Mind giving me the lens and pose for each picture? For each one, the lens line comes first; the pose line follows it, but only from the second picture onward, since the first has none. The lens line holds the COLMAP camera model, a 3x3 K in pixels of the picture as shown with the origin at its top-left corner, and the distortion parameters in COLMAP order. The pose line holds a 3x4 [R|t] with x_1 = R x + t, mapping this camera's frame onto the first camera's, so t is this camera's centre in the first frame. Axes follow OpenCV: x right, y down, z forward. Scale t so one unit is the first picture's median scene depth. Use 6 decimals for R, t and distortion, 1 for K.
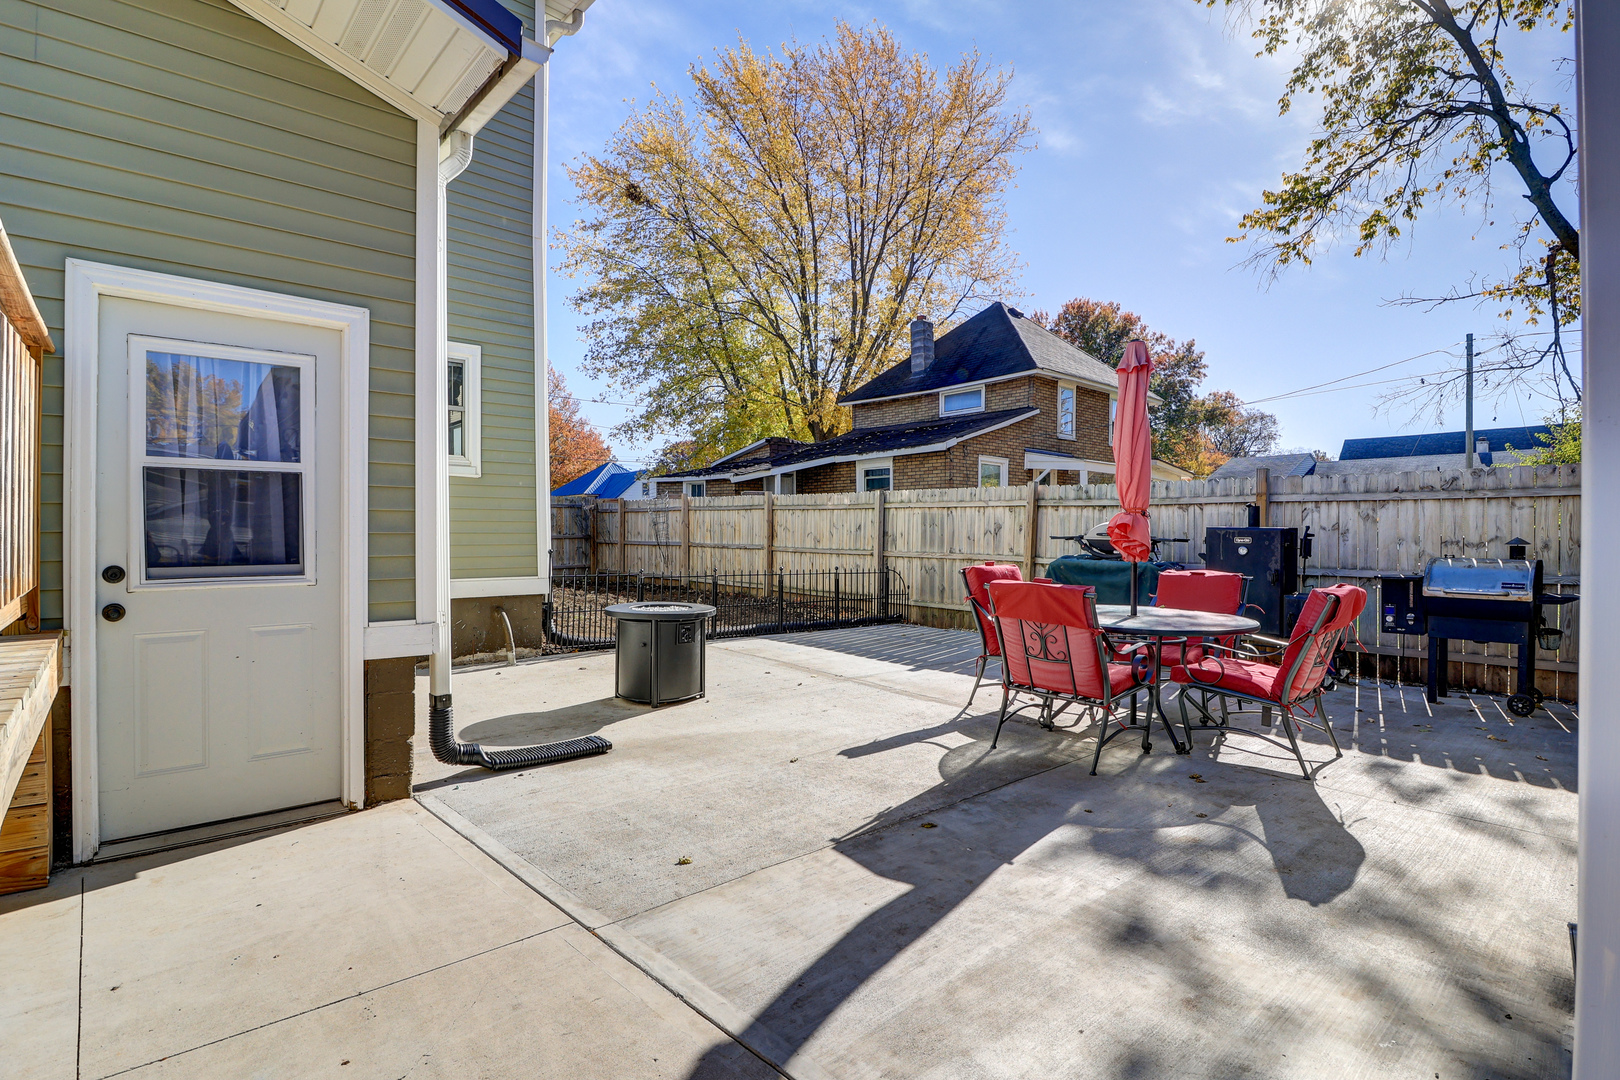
lens RADIAL K [[809.3, 0, 811.9], [0, 809.3, 532.1], [0, 0, 1]] dist [-0.001231, -0.000022]
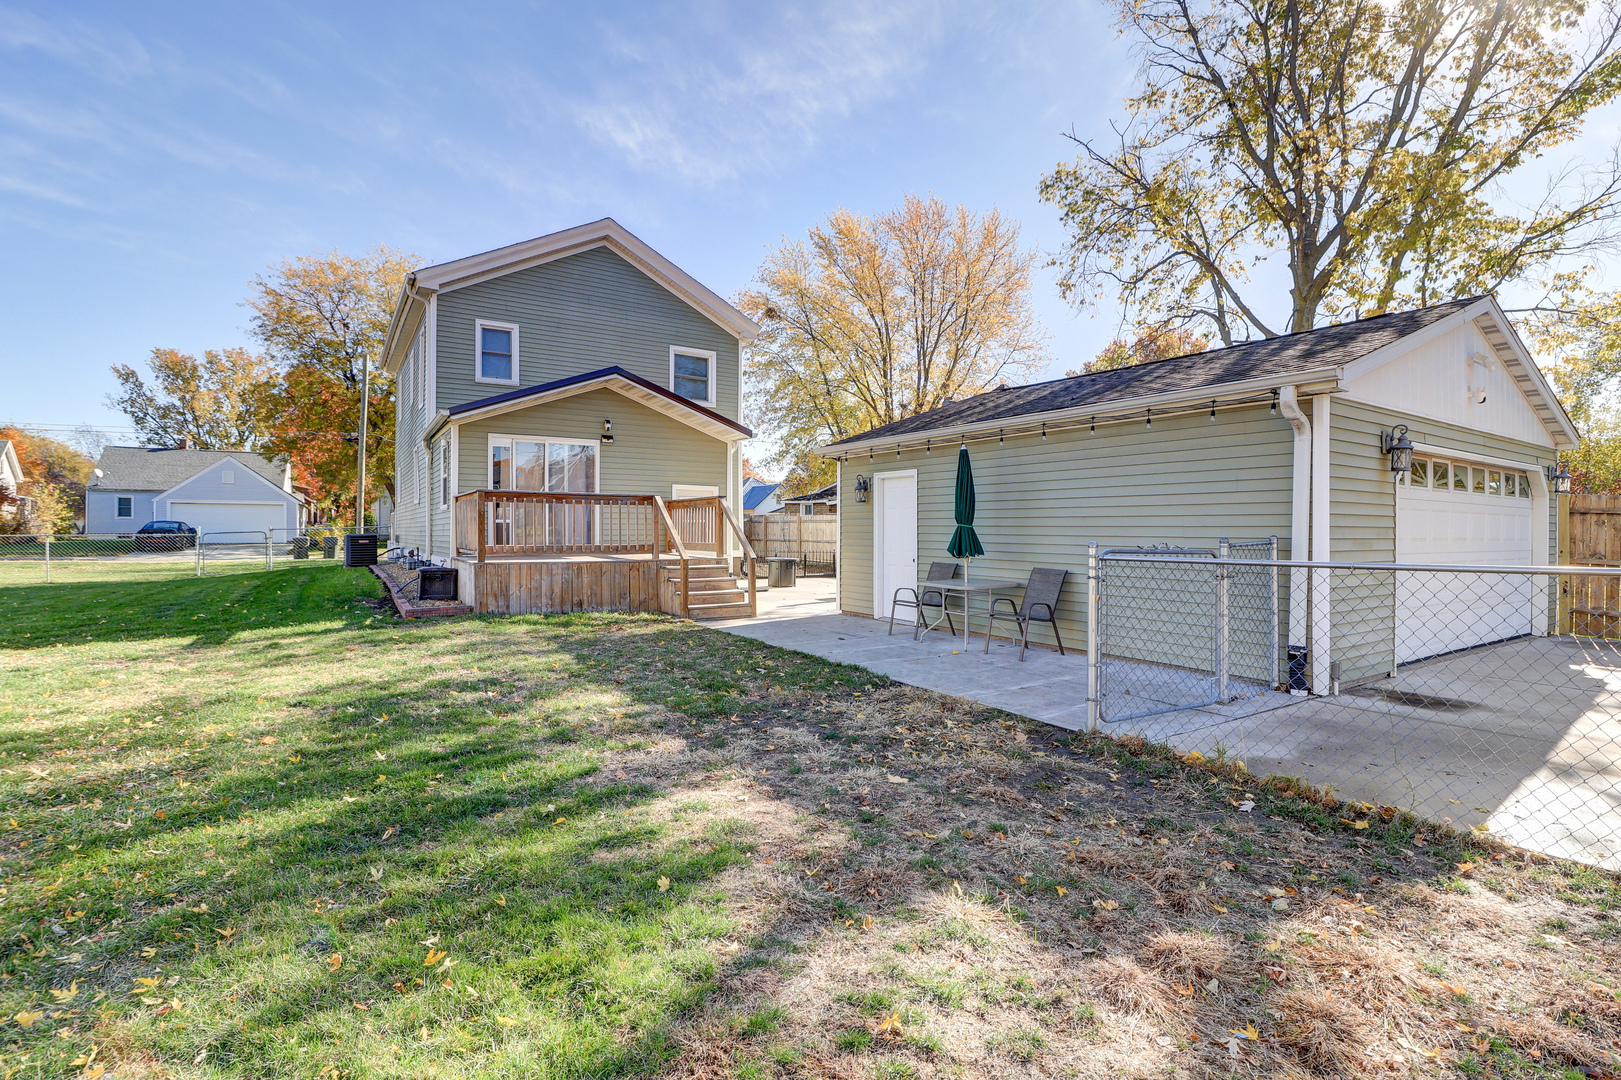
lens RADIAL K [[758.8, 0, 814.0], [0, 758.8, 541.1], [0, 0, 1]] dist [-0.007118, -0.002060]
pose [[0.987881, 0.004350, -0.155153, 0.081130], [-0.002728, 0.999939, 0.010666, -0.001271], [0.155190, -0.010113, 0.987833, -0.393977]]
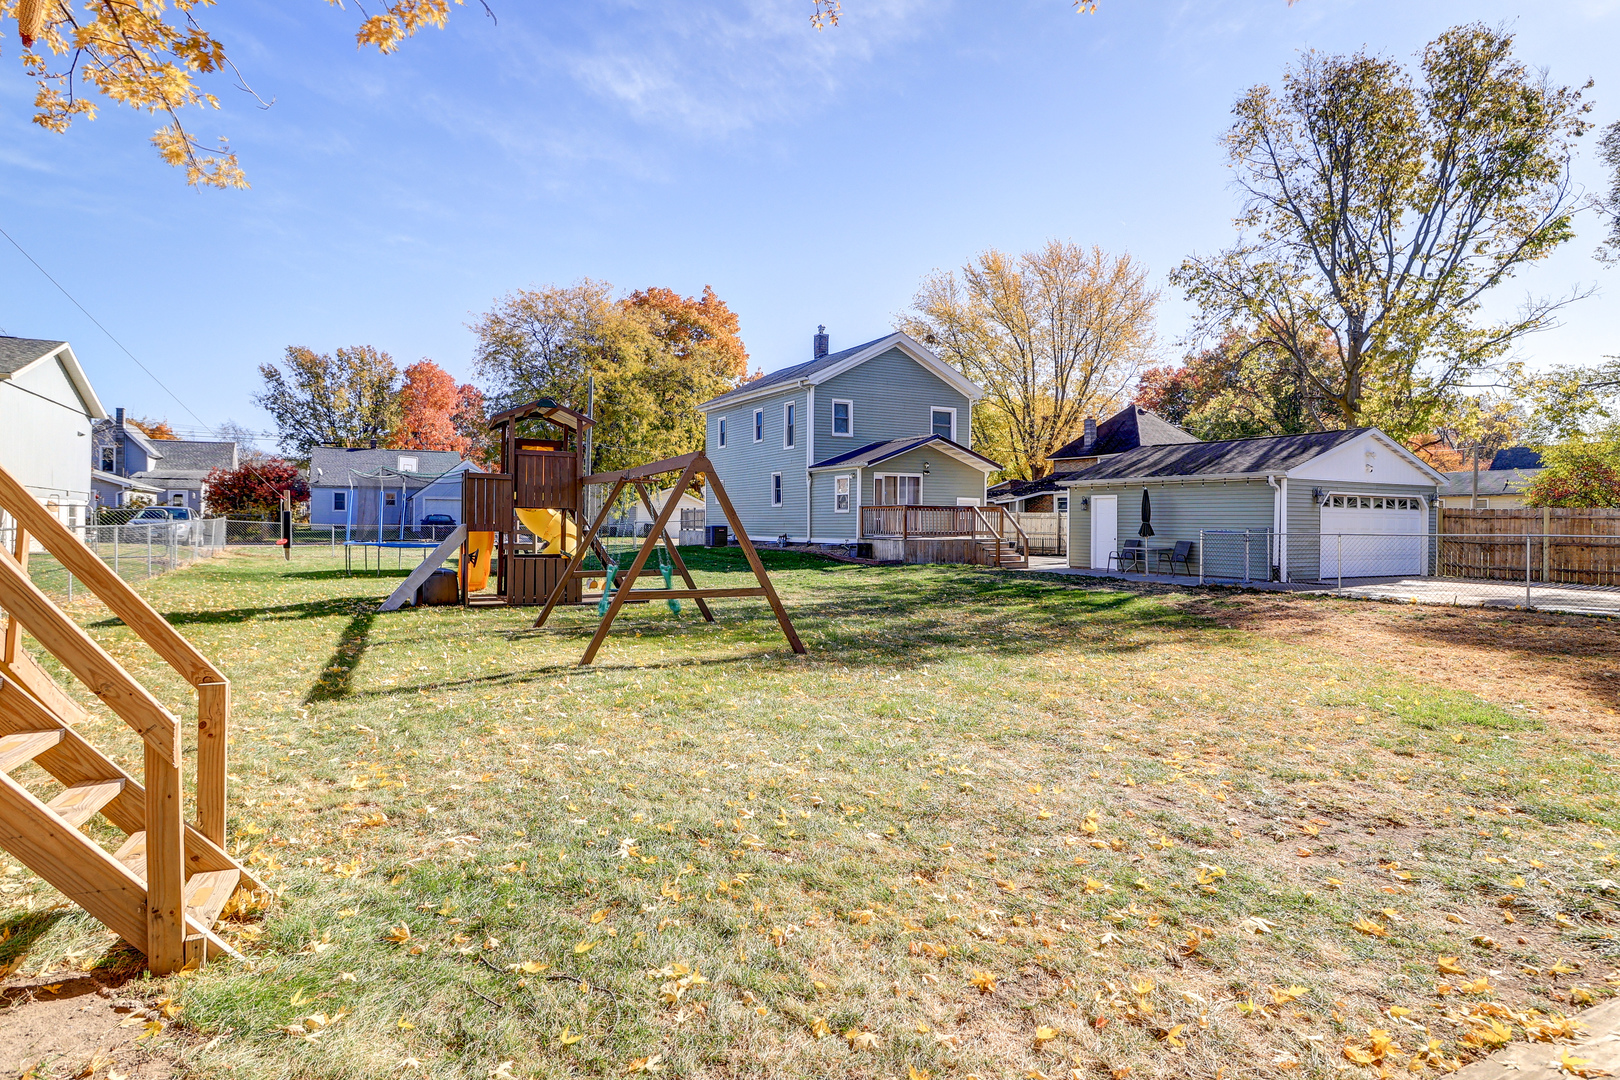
lens RADIAL K [[899.6, 0, 810.0], [0, 899.6, 529.8], [0, 0, 1]] dist [0.001962, 0.001496]
pose [[0.974138, 0.005719, -0.225882, -0.023604], [-0.004429, 0.999971, 0.006218, -0.001676], [0.225911, -0.005056, 0.974135, -0.978650]]
